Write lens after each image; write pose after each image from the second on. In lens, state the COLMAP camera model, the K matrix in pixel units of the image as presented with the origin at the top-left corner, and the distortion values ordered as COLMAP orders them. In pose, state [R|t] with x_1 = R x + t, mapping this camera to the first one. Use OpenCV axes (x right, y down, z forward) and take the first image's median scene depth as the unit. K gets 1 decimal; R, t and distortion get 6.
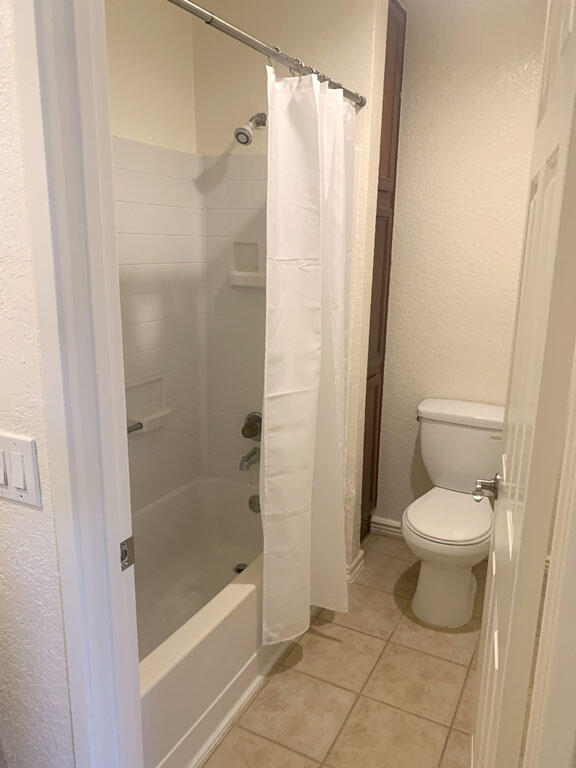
lens RADIAL K [[583.5, 0, 314.8], [0, 583.5, 392.7], [0, 0, 1]] dist [0.059930, -0.109250]
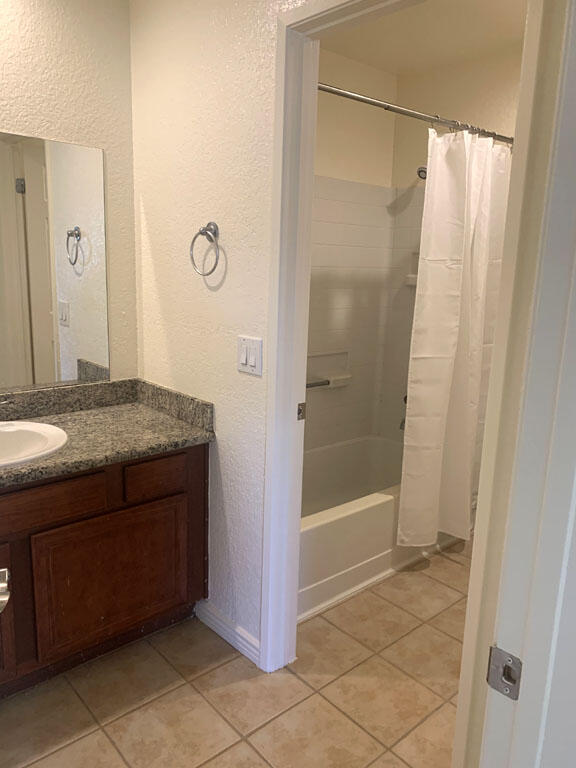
lens RADIAL K [[586.2, 0, 288.0], [0, 586.2, 384.0], [0, 0, 1]] dist [-0.063321, -0.001627]
pose [[0.919163, 0.075868, -0.386500, 0.178472], [-0.095658, 0.994893, -0.032197, 0.136230], [0.382084, 0.066566, 0.921727, -0.365520]]
